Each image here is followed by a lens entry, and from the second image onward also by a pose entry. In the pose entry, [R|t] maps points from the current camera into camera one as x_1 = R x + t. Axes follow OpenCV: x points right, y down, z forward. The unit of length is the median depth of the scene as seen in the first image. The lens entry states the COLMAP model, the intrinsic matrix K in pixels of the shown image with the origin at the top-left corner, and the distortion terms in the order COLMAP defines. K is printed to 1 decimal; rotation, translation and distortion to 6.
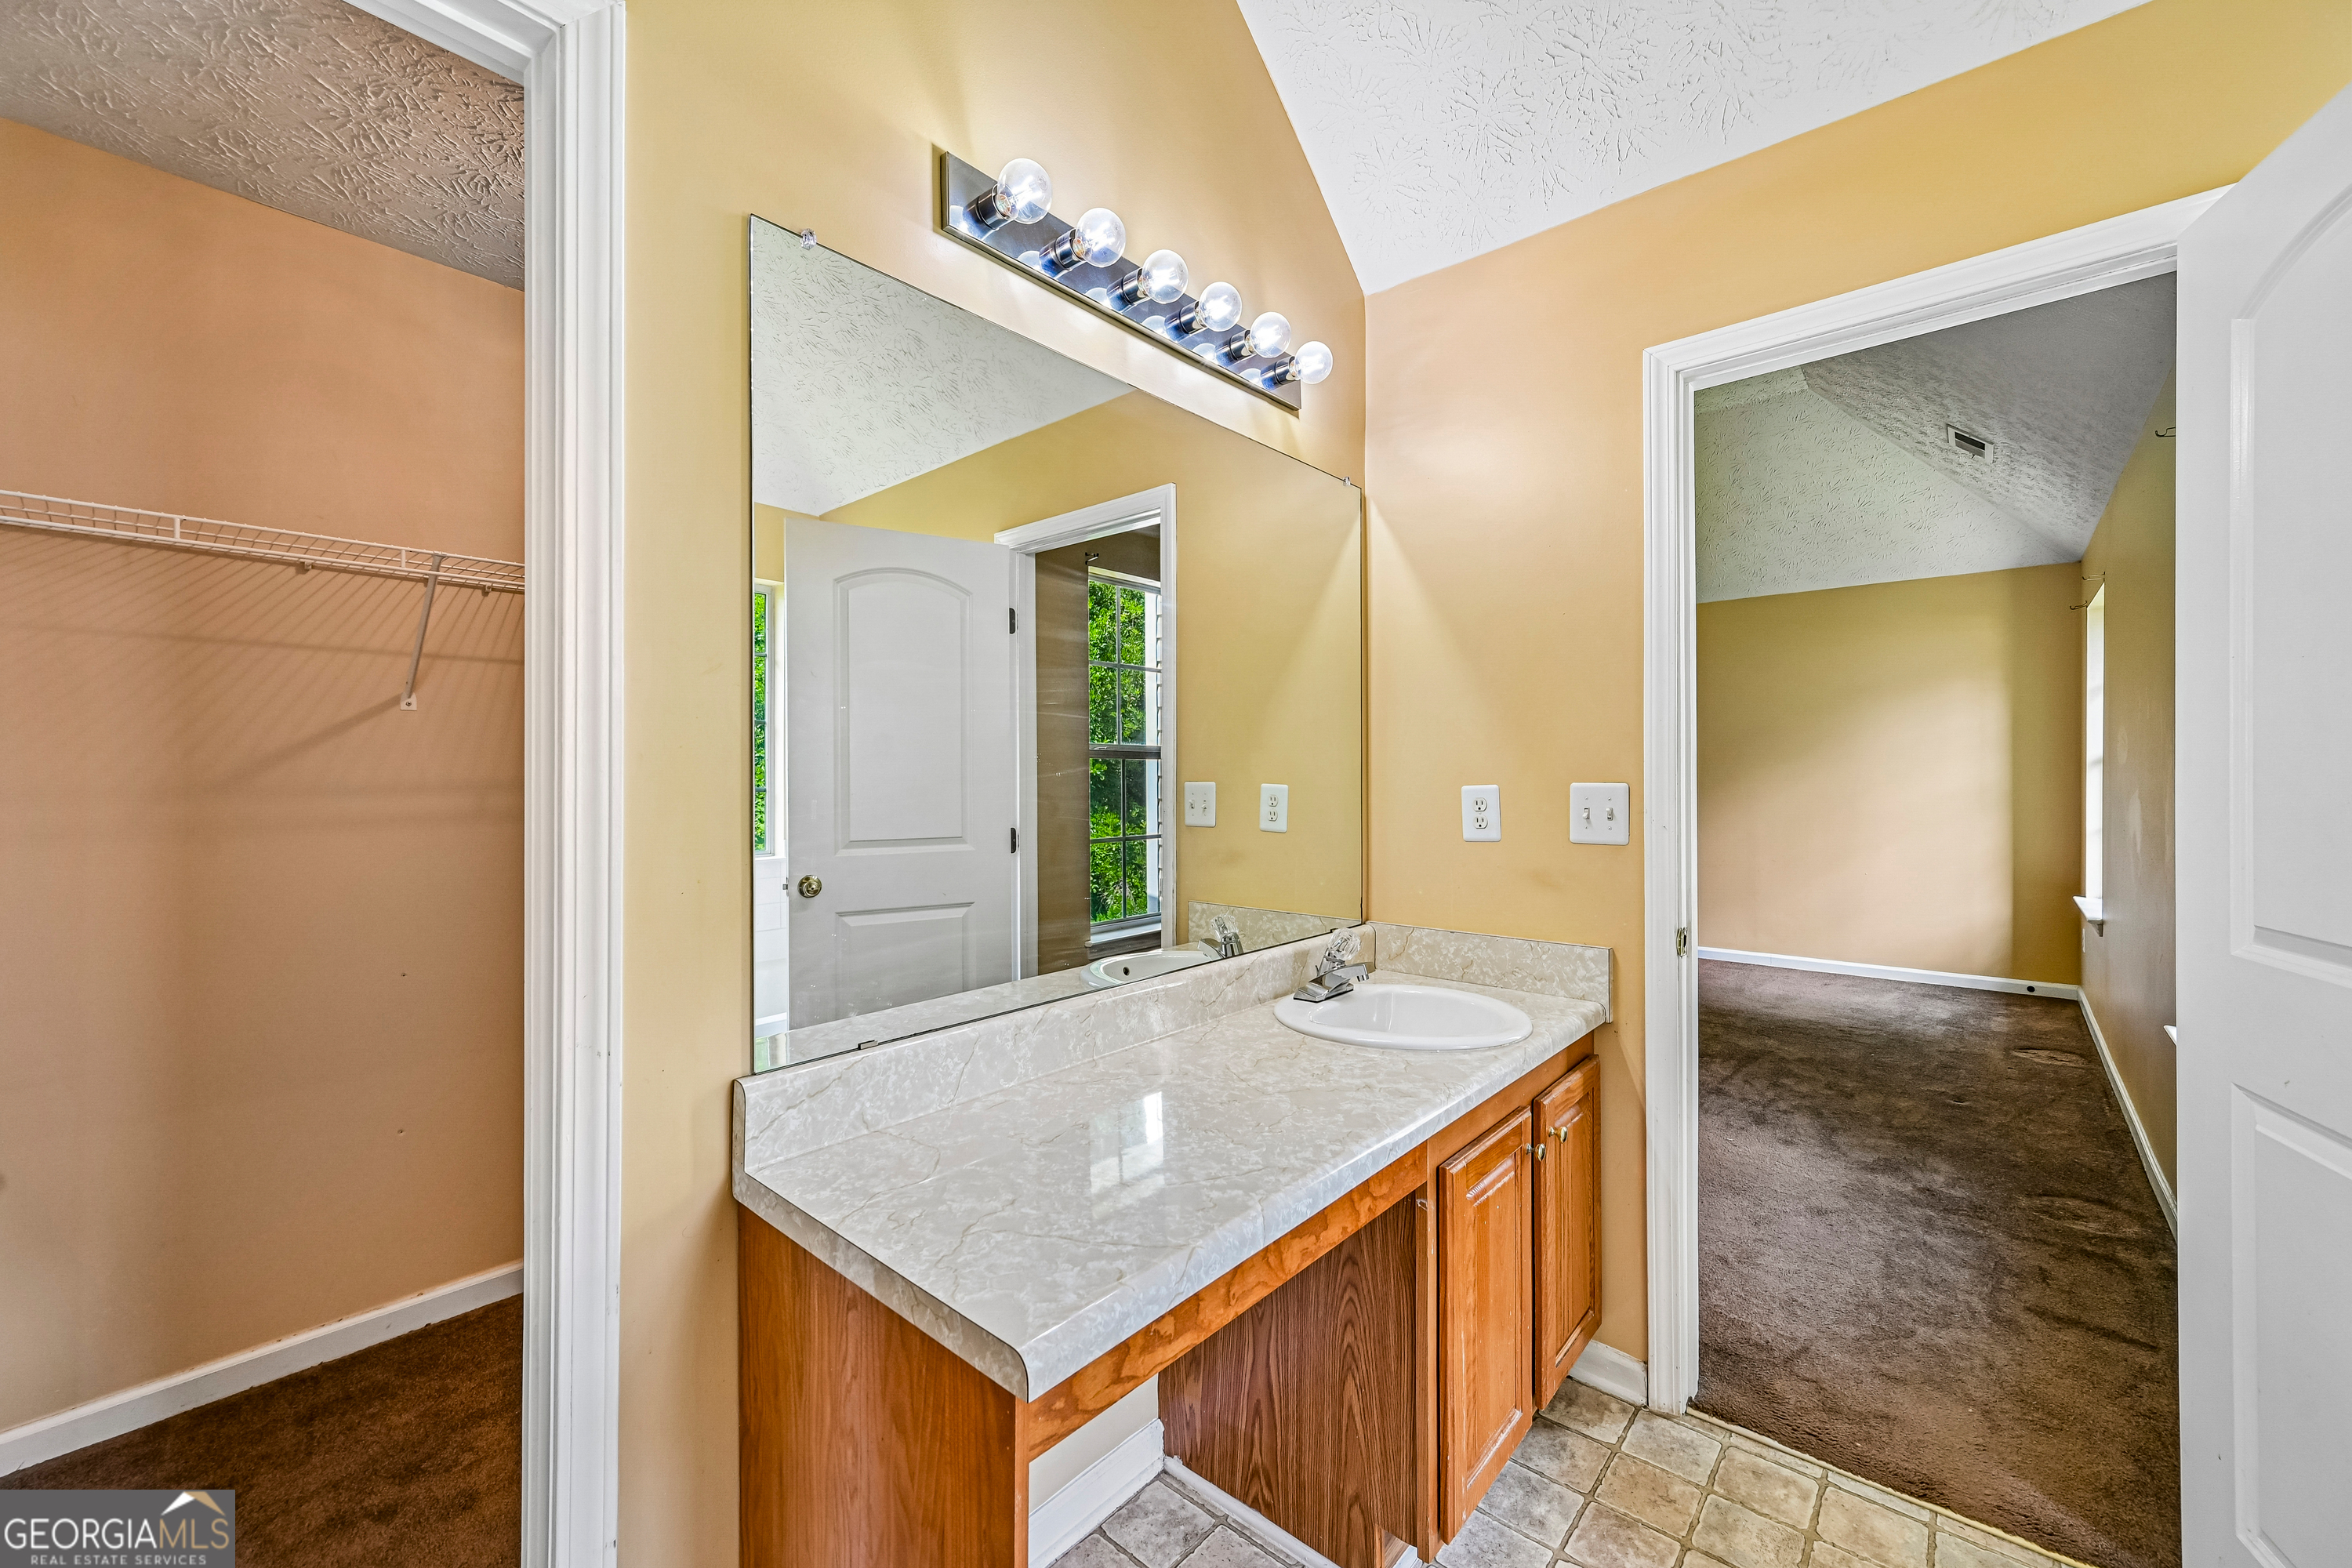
lens RADIAL K [[939.4, 0, 1186.0], [0, 939.4, 780.4], [0, 0, 1]] dist [-0.008434, 0.000042]
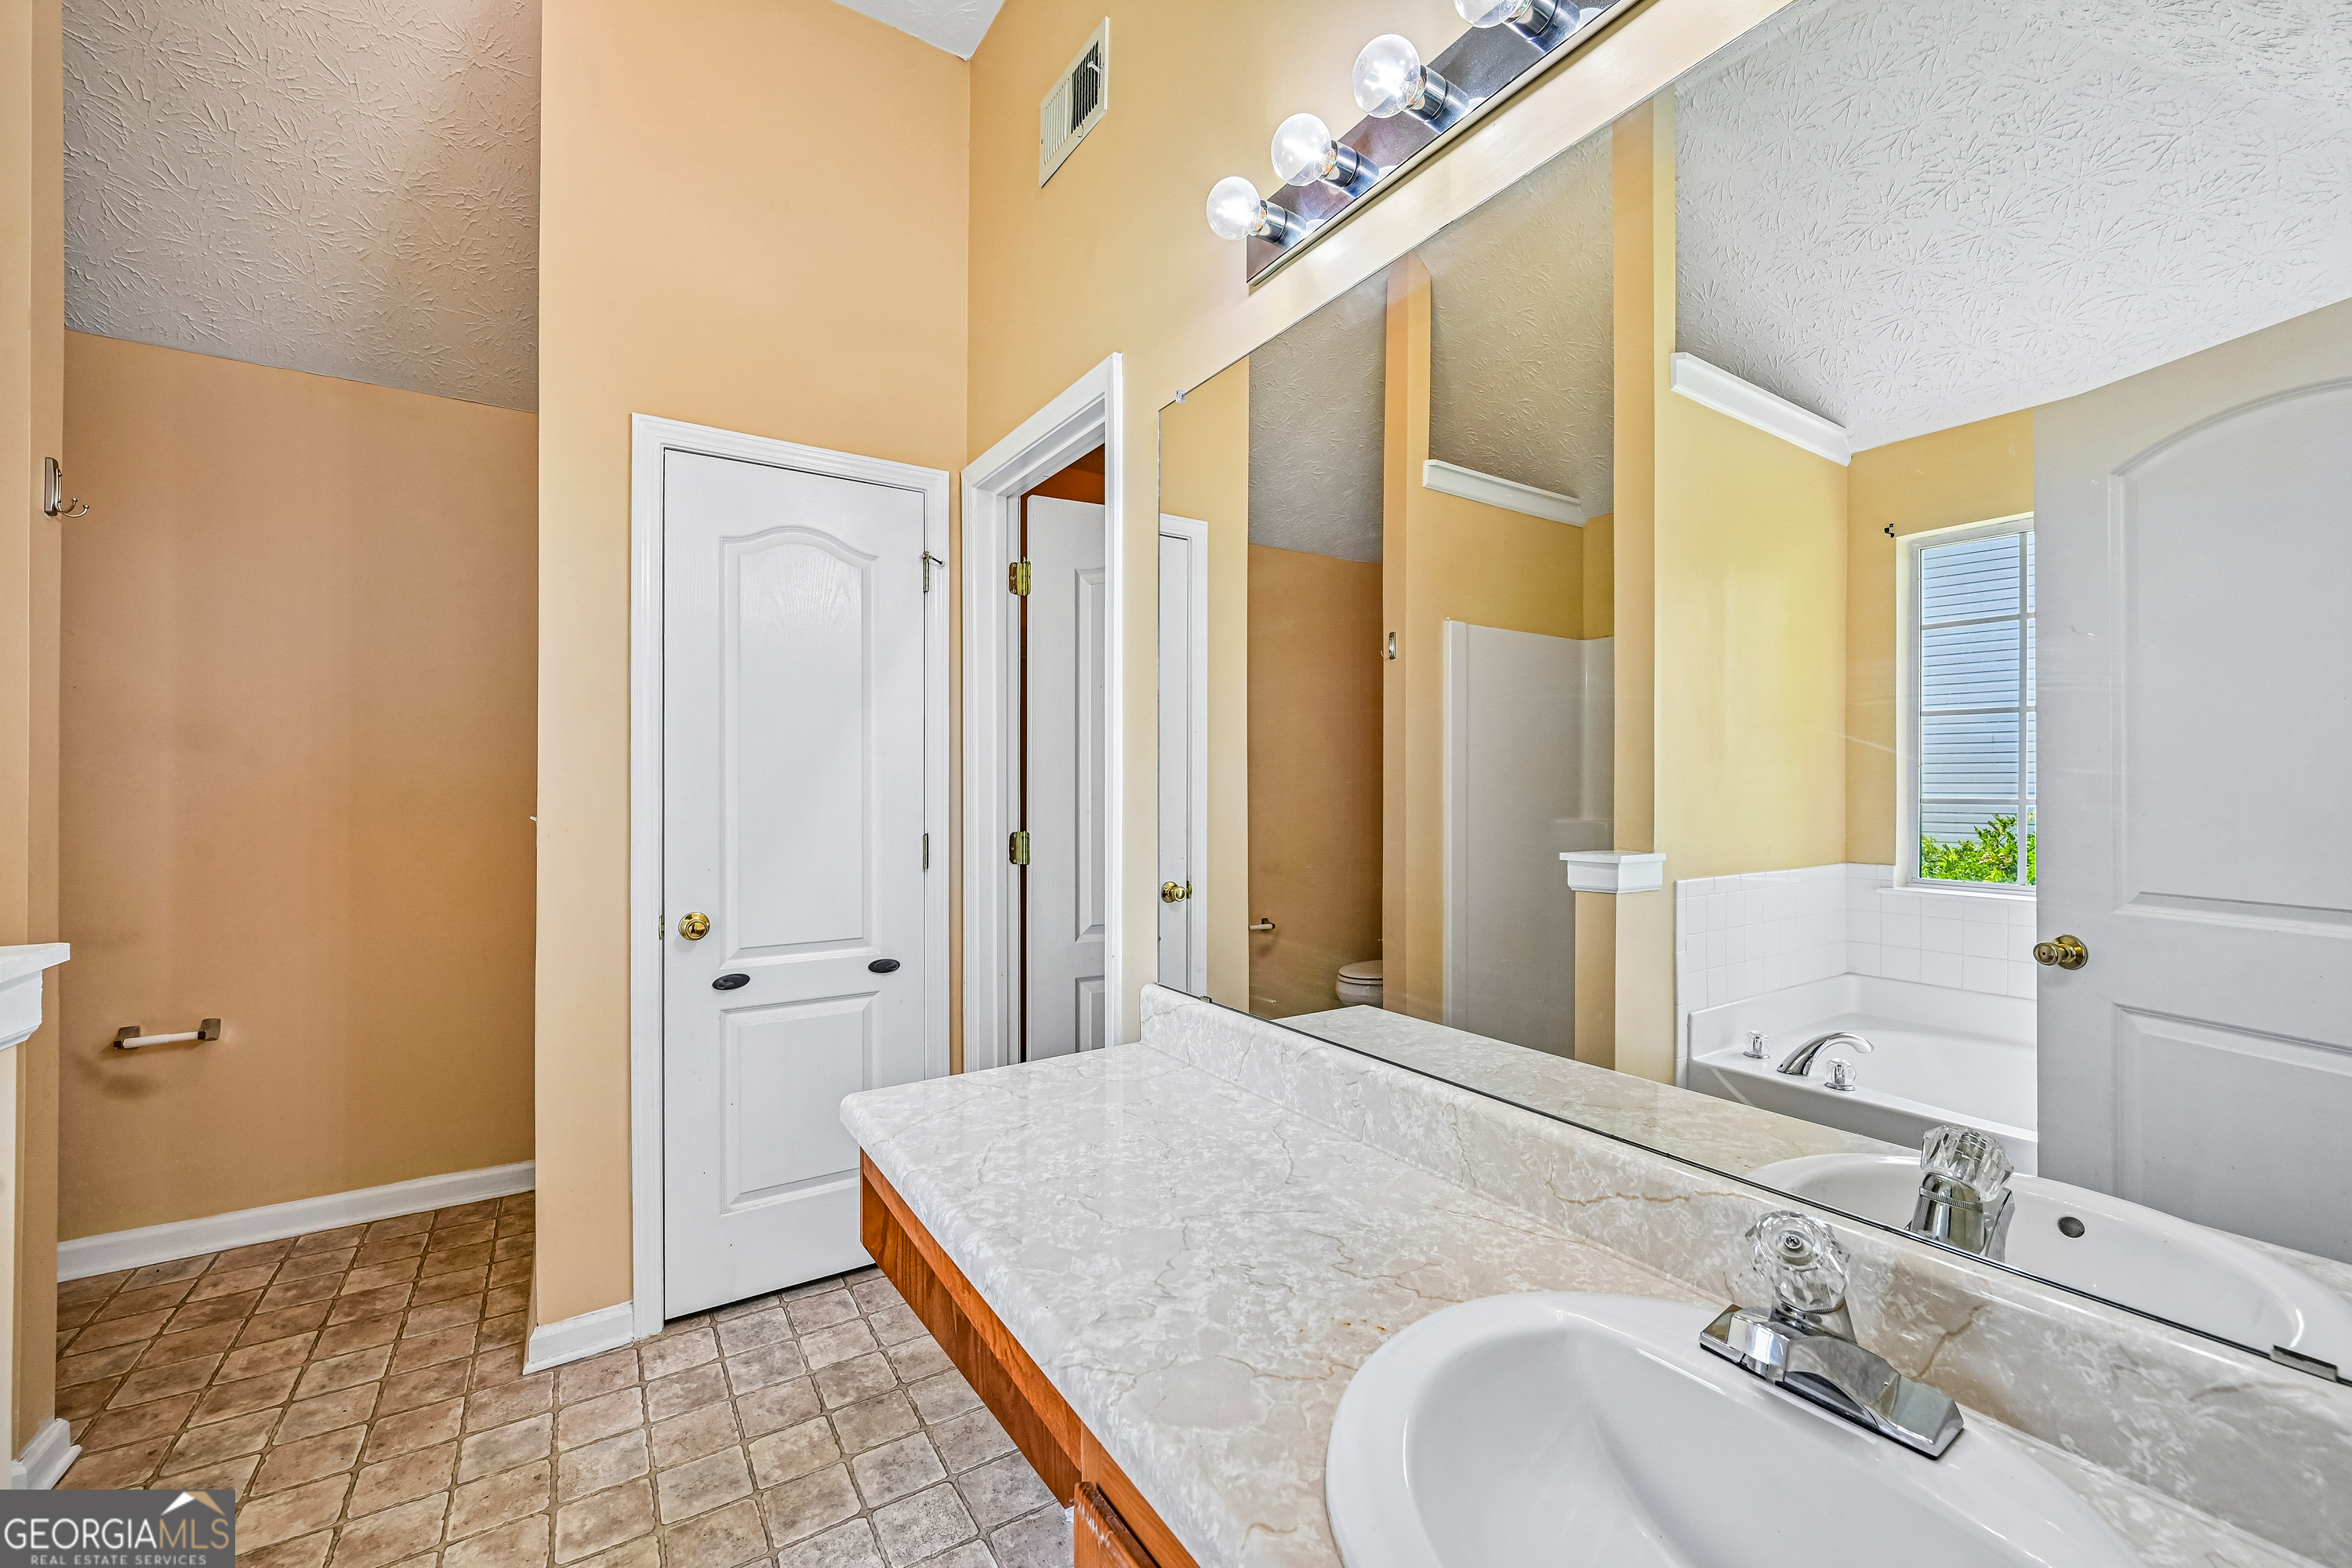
lens RADIAL K [[939.4, 0, 1186.0], [0, 939.4, 780.4], [0, 0, 1]] dist [-0.008434, 0.000042]
pose [[-0.282271, -0.000018, -0.959335, 0.798446], [-0.002959, 0.999995, 0.000852, -0.009543], [0.959330, 0.003079, -0.282270, 1.219472]]
